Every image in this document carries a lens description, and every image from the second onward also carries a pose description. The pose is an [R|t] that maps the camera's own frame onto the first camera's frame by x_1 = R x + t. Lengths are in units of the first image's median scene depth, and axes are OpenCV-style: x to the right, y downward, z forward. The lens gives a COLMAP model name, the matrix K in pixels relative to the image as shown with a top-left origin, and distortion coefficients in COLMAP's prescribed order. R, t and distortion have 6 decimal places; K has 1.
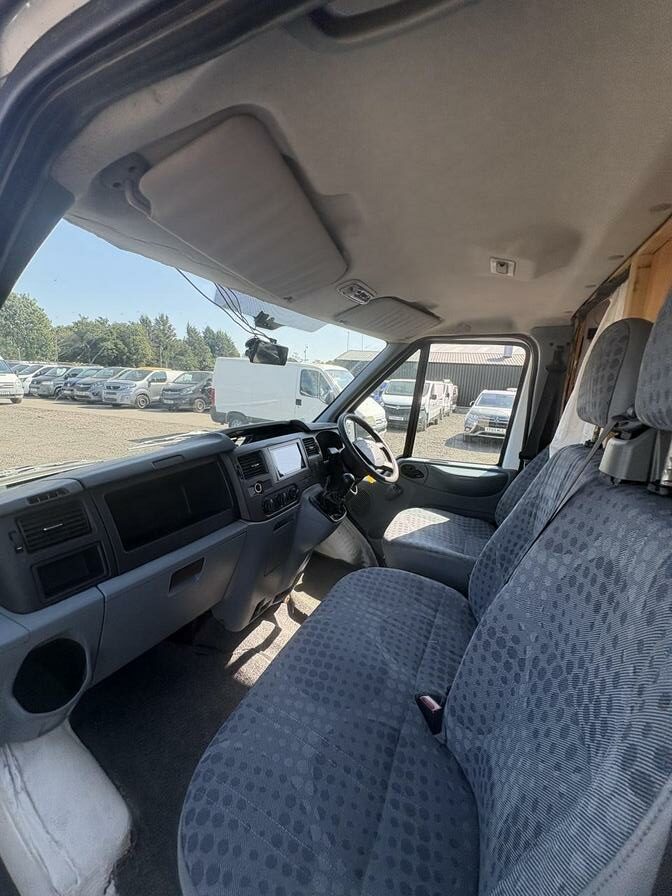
lens RADIAL K [[359.3, 0, 335.5], [0, 359.3, 450.4], [0, 0, 1]] dist [-0.000328, 0.000404]
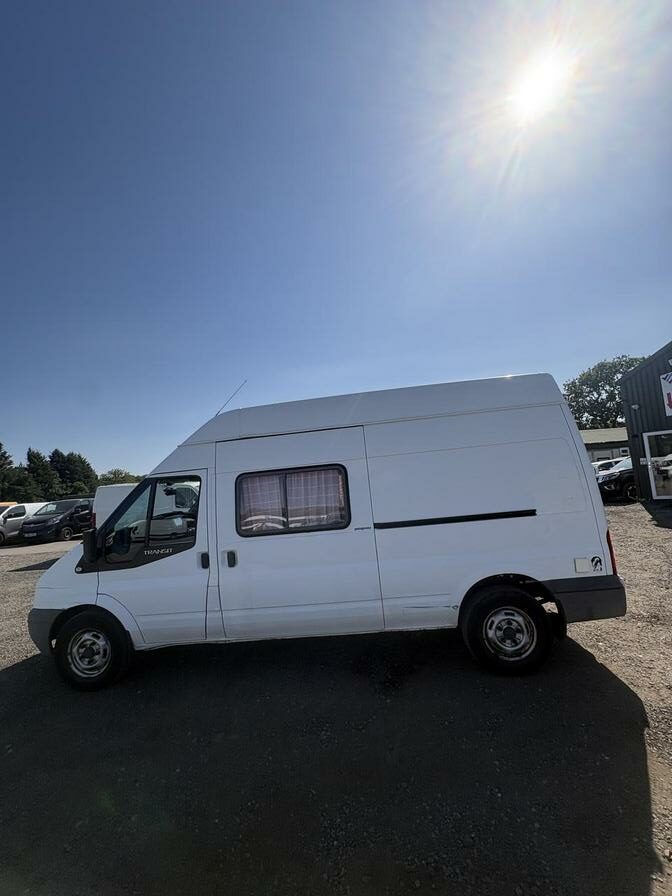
lens RADIAL K [[359.3, 0, 338.8], [0, 359.3, 449.6], [0, 0, 1]] dist [-0.000328, 0.000404]
pose [[0.937270, -0.087092, 0.337551, 0.023550], [0.178545, 0.951577, -0.250246, 0.057288], [-0.299411, 0.294816, 0.907434, -0.314390]]
